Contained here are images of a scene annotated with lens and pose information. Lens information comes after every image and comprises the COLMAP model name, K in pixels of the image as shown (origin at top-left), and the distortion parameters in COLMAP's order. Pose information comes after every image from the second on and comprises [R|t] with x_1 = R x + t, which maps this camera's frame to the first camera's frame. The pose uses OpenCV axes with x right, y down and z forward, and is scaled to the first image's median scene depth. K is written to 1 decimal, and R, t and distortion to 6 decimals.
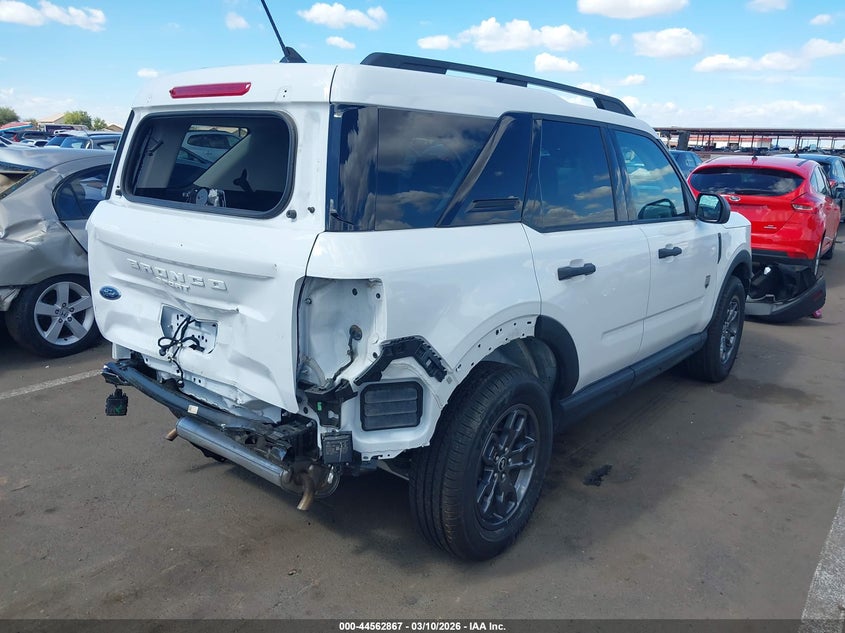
lens RADIAL K [[703.0, 0, 422.5], [0, 703.0, 316.5], [0, 0, 1]] dist [0.003509, -0.002271]
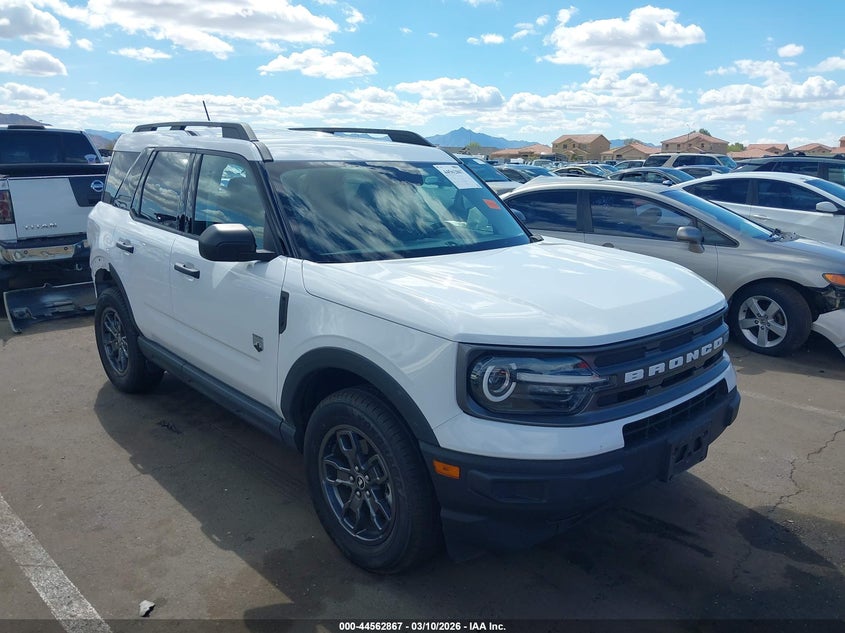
lens RADIAL K [[703.0, 0, 422.5], [0, 703.0, 316.5], [0, 0, 1]] dist [0.003509, -0.002271]
pose [[-0.174581, 0.191787, -0.965784, 1.261107], [-0.245724, 0.941328, 0.231349, -0.339679], [0.953489, 0.277705, -0.117211, 1.423224]]
